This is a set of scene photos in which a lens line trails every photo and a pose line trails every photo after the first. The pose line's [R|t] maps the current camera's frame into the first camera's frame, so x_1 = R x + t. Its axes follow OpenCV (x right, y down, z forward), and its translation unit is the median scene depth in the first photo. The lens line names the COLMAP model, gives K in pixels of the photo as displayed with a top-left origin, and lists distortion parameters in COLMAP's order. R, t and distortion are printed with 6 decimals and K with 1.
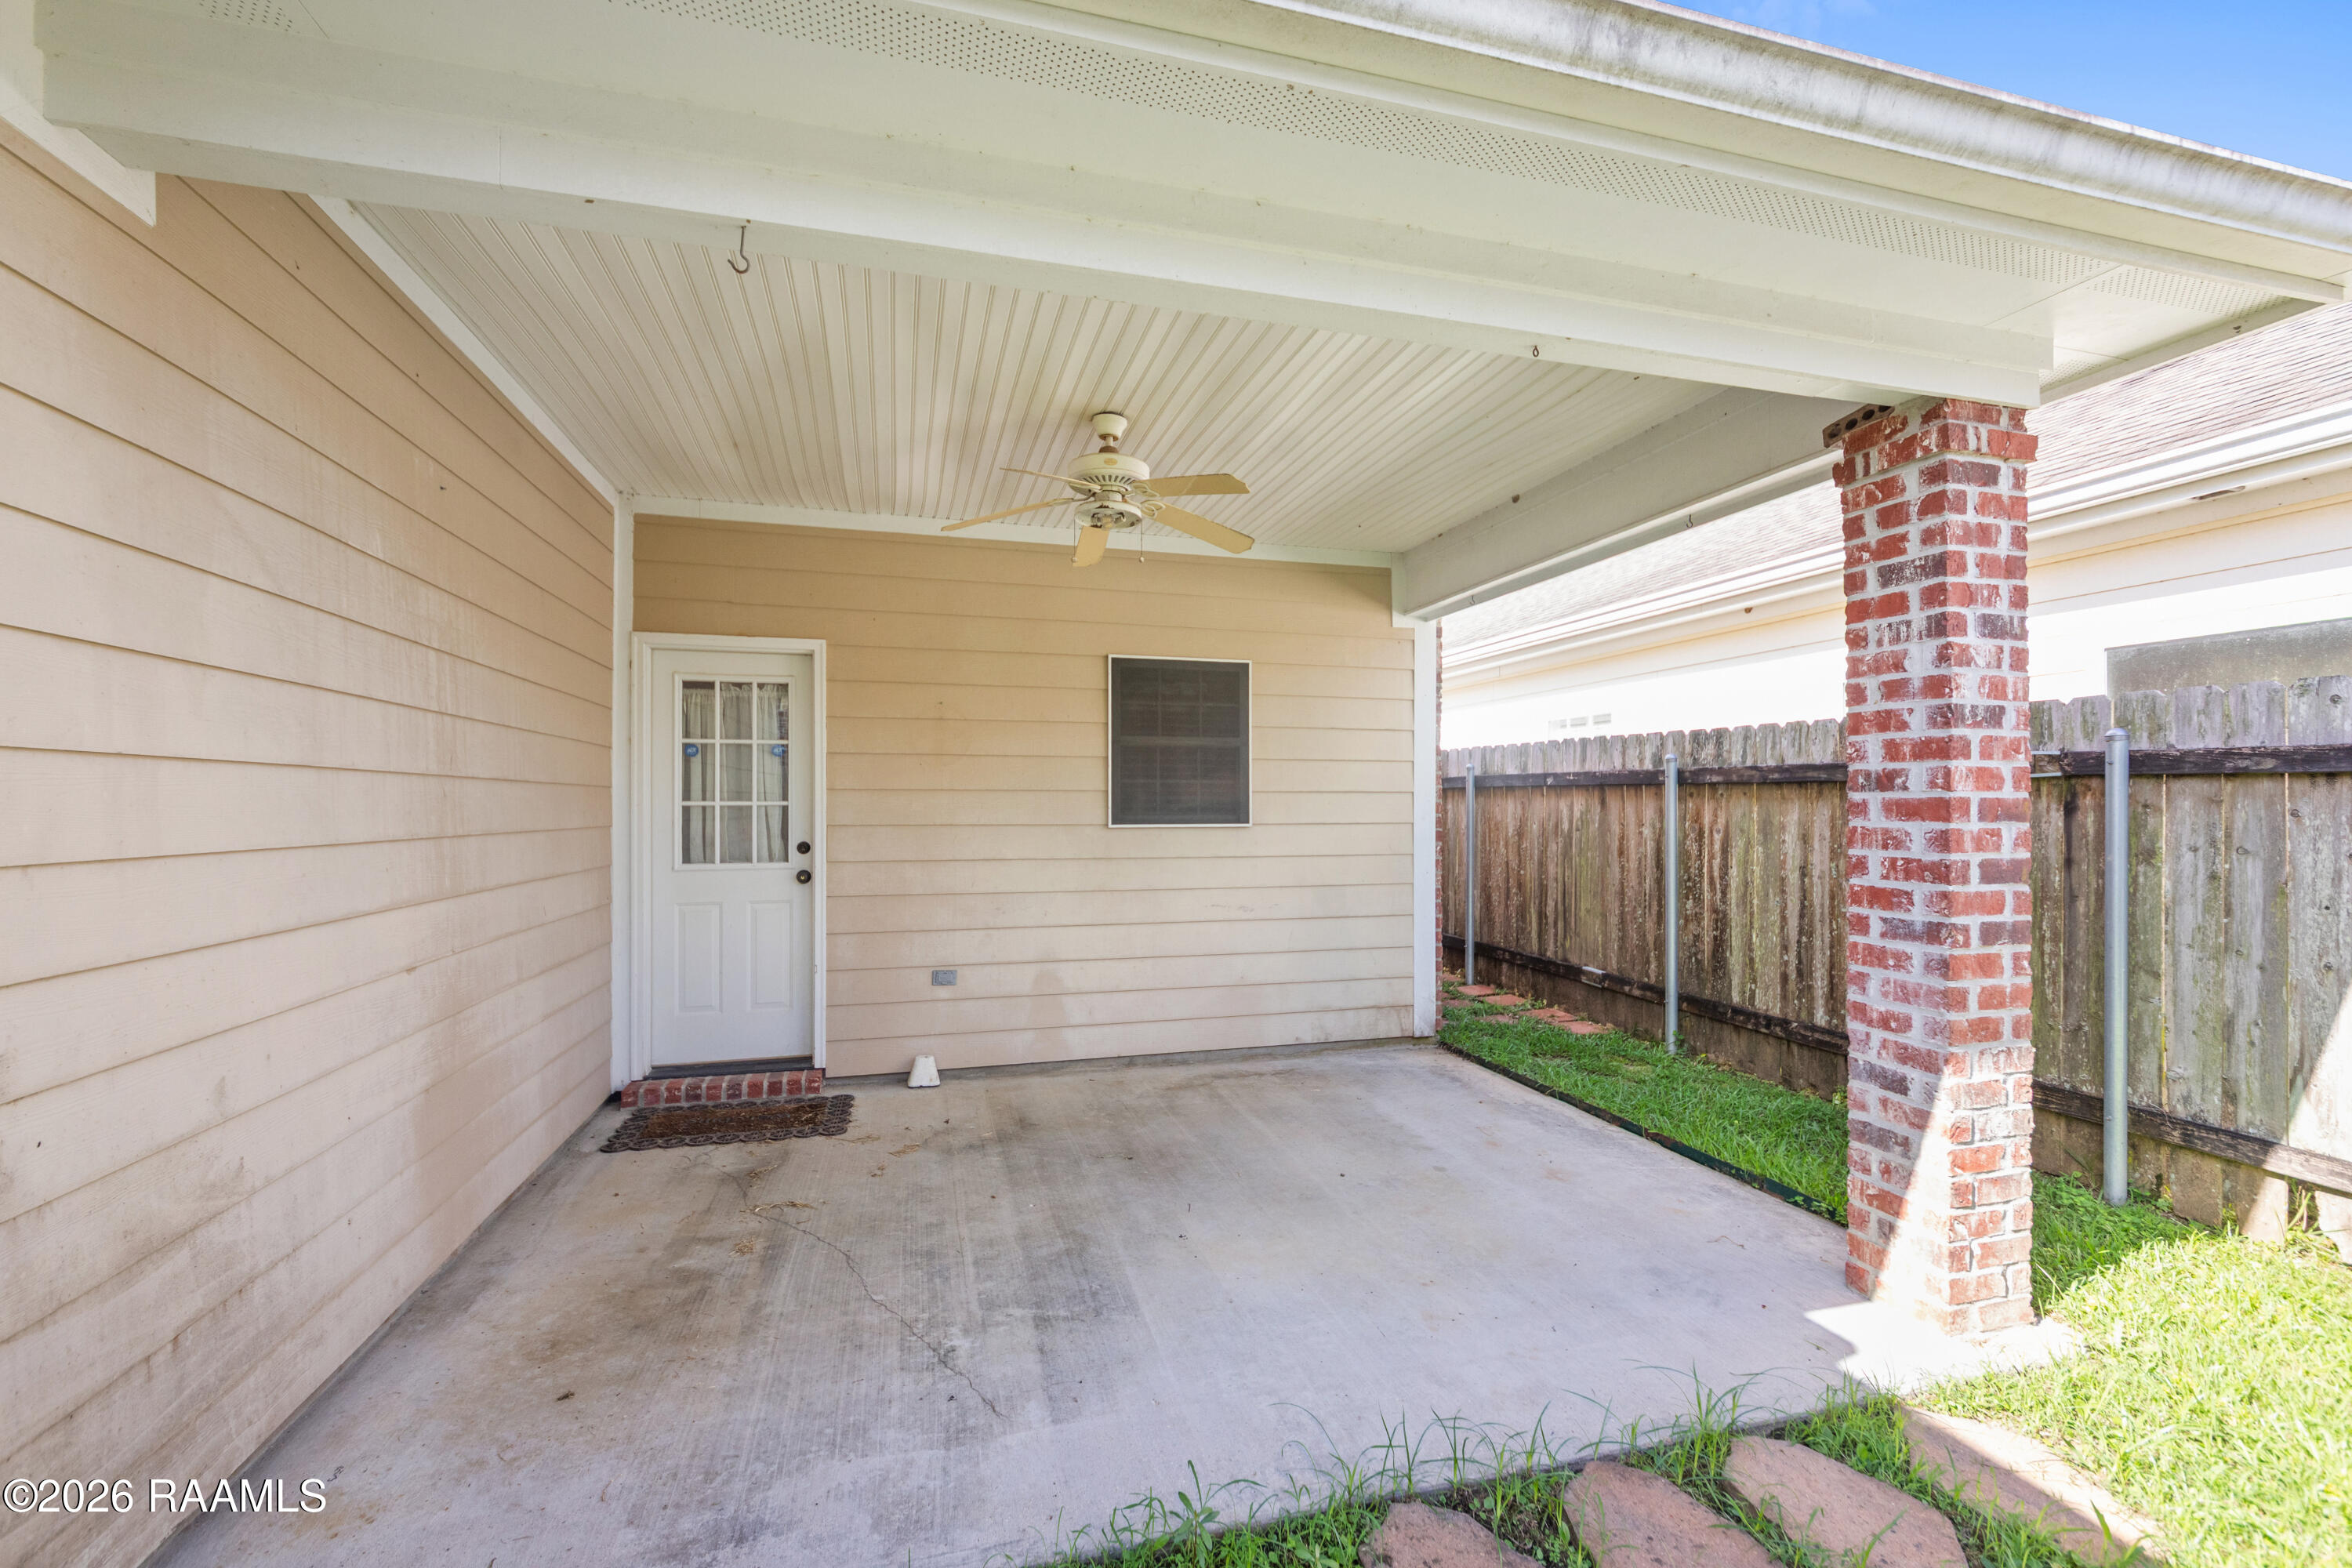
lens RADIAL K [[961.9, 0, 1174.2], [0, 961.9, 793.0], [0, 0, 1]] dist [-0.001669, 0.001070]
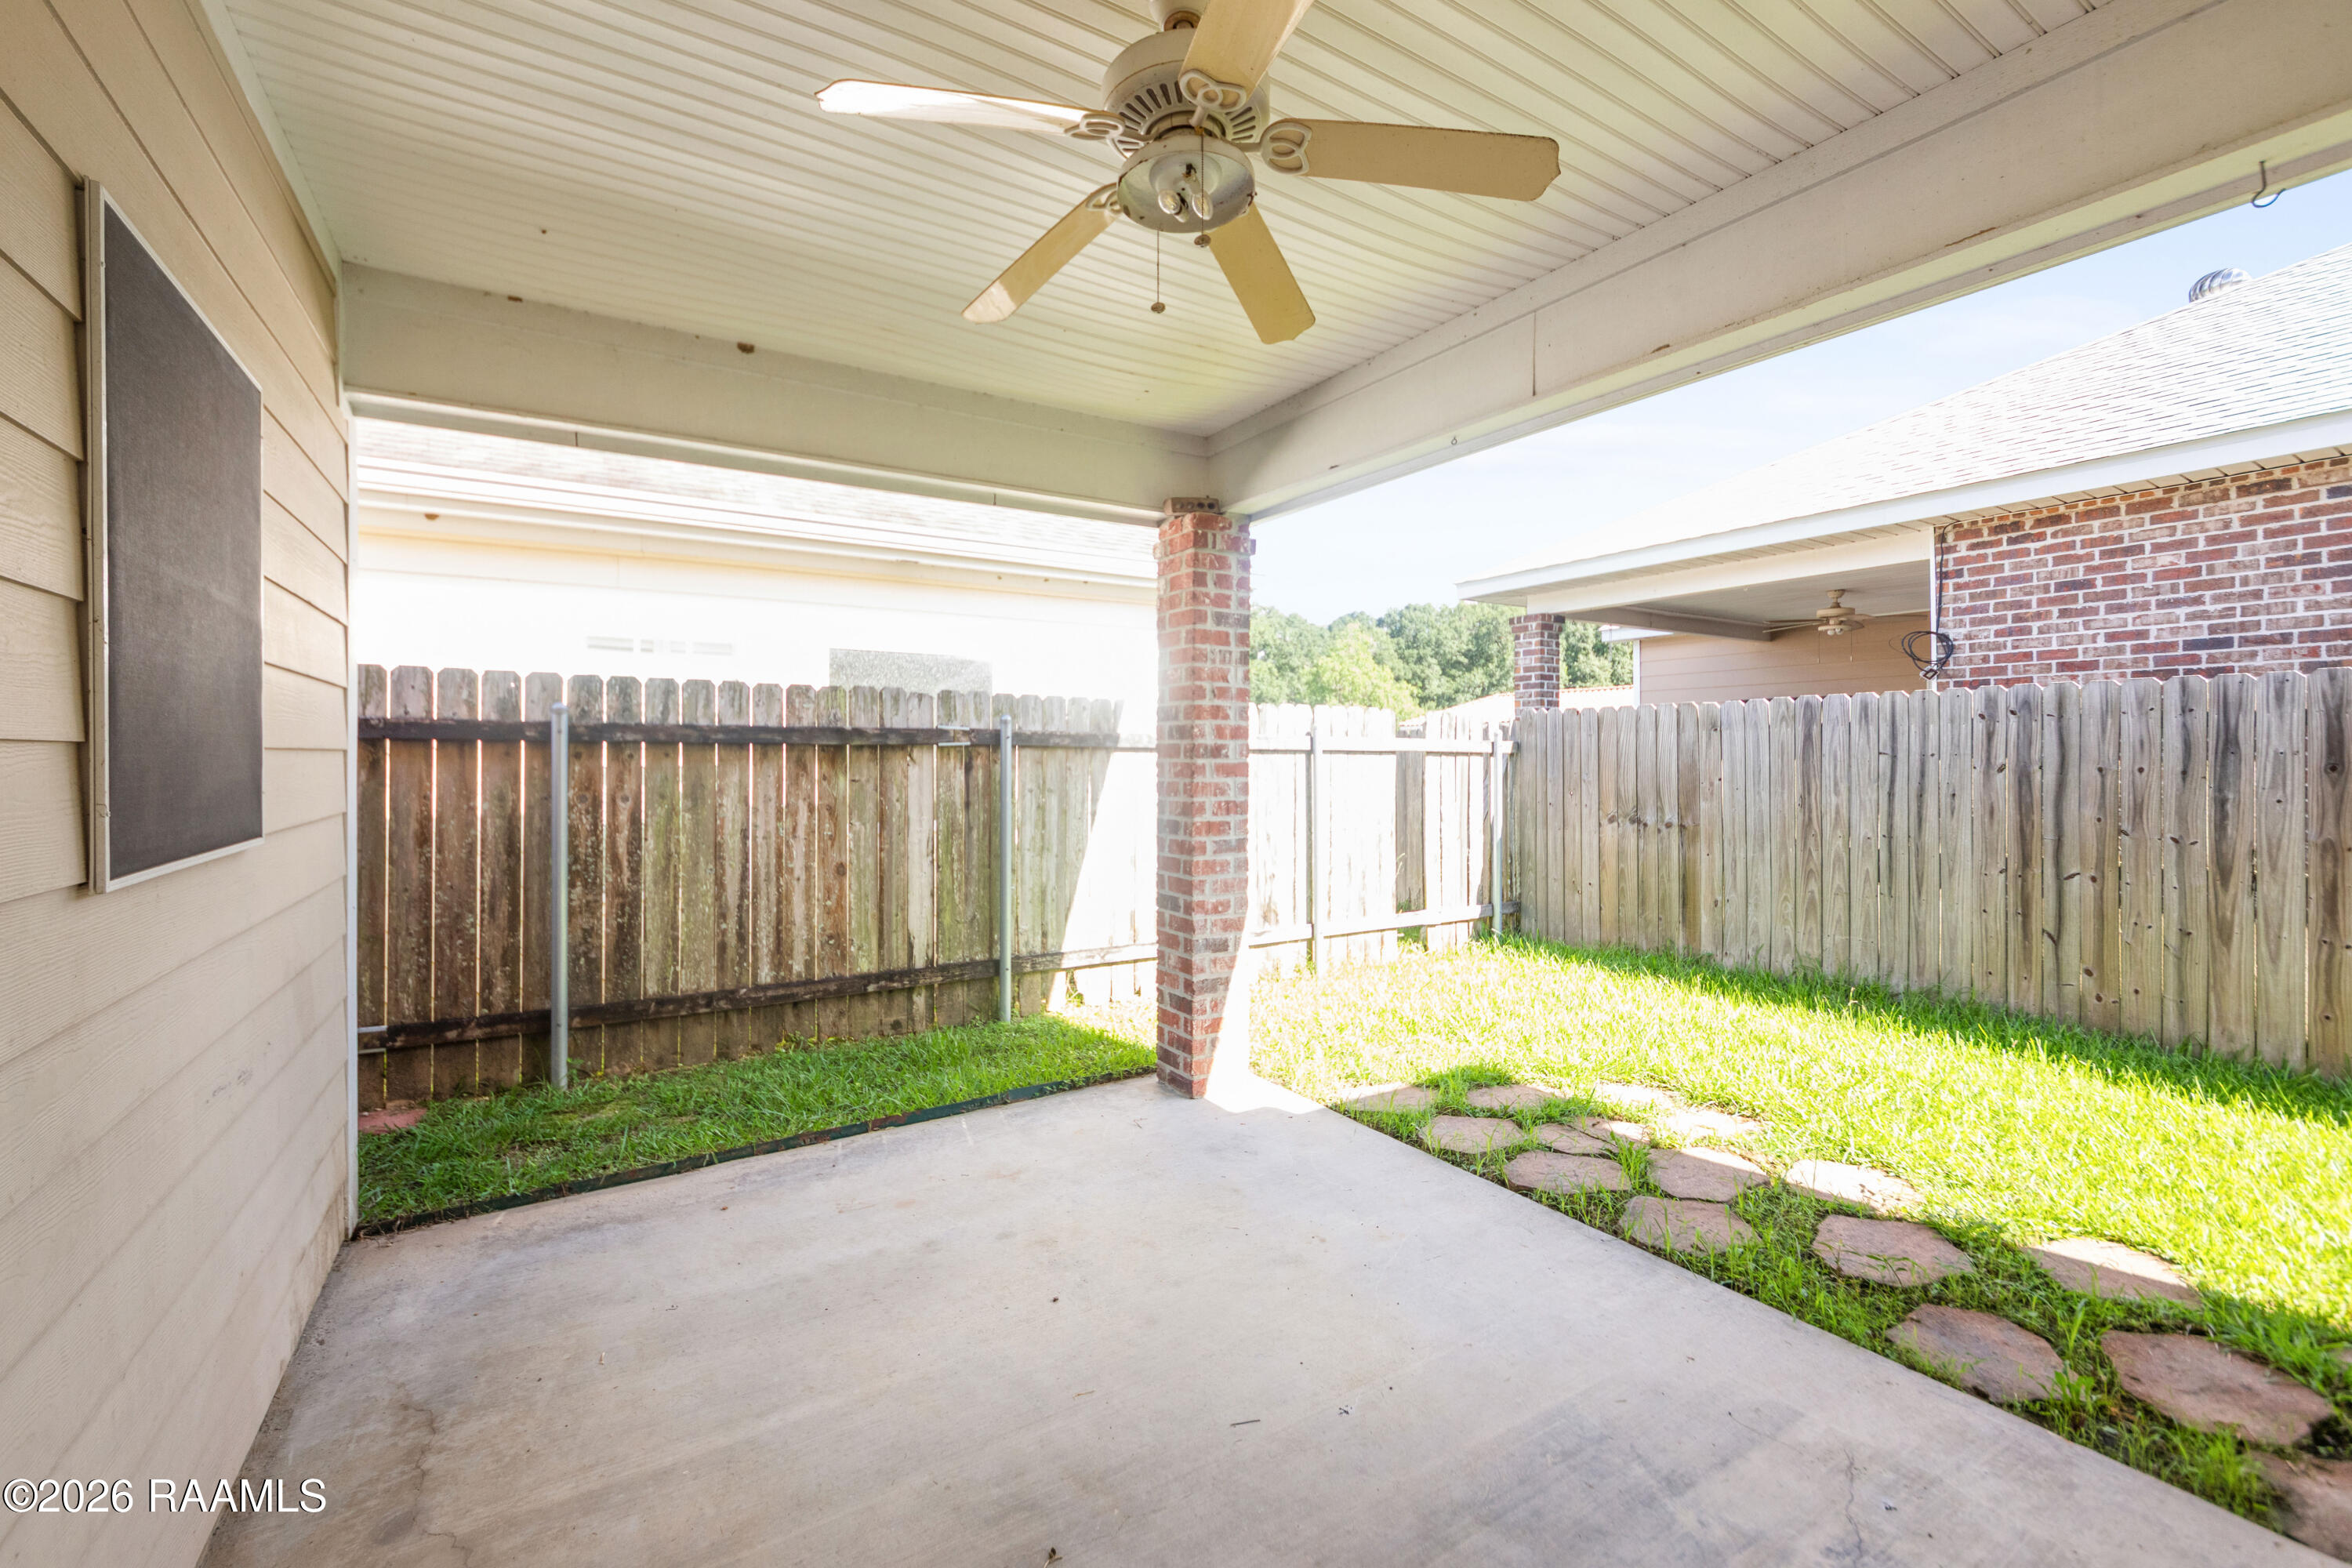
lens RADIAL K [[961.9, 0, 1132.4], [0, 961.9, 754.8], [0, 0, 1]] dist [-0.001669, 0.001070]
pose [[-0.264867, -0.000701, 0.964285, -0.559851], [-0.009786, 0.999950, -0.001961, -0.002582], [-0.964235, -0.009956, -0.264861, 1.216181]]
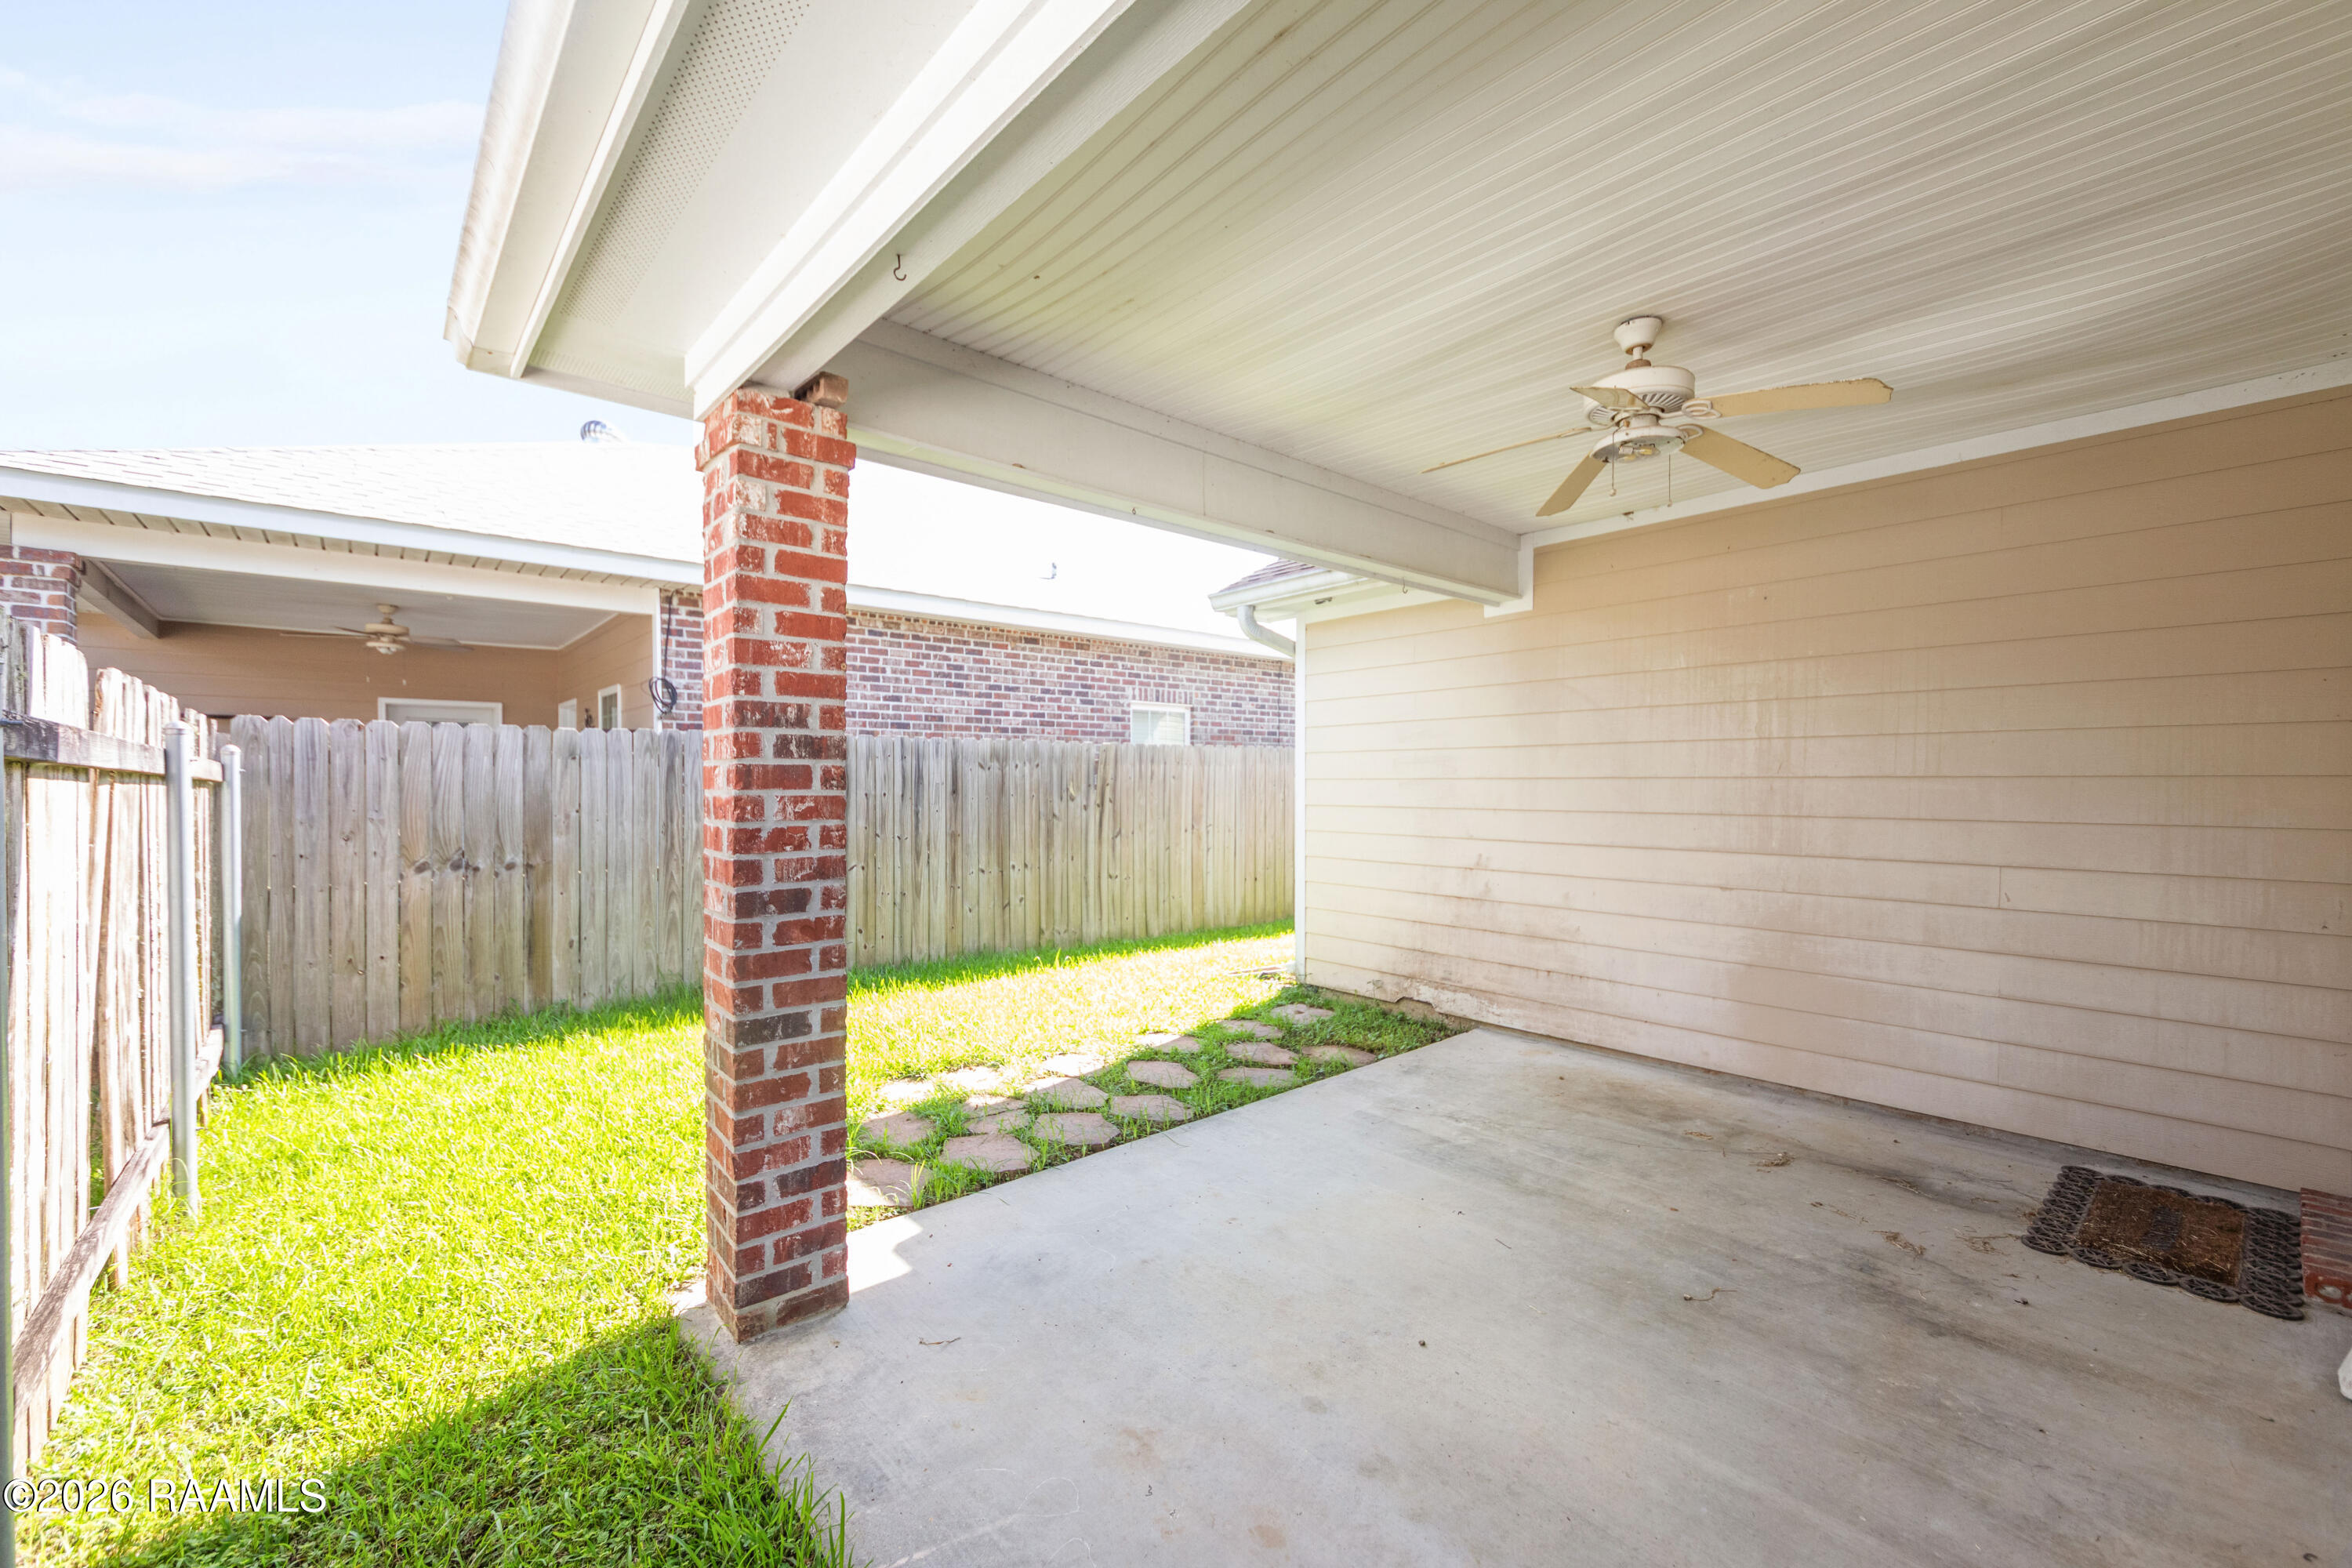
lens RADIAL K [[961.9, 0, 1169.2], [0, 961.9, 792.6], [0, 0, 1]] dist [-0.001669, 0.001070]
pose [[-0.902444, 0.004608, -0.430783, 0.677373], [0.005355, 0.999986, -0.000522, 0.003076], [0.430775, -0.002777, -0.902455, 1.652389]]
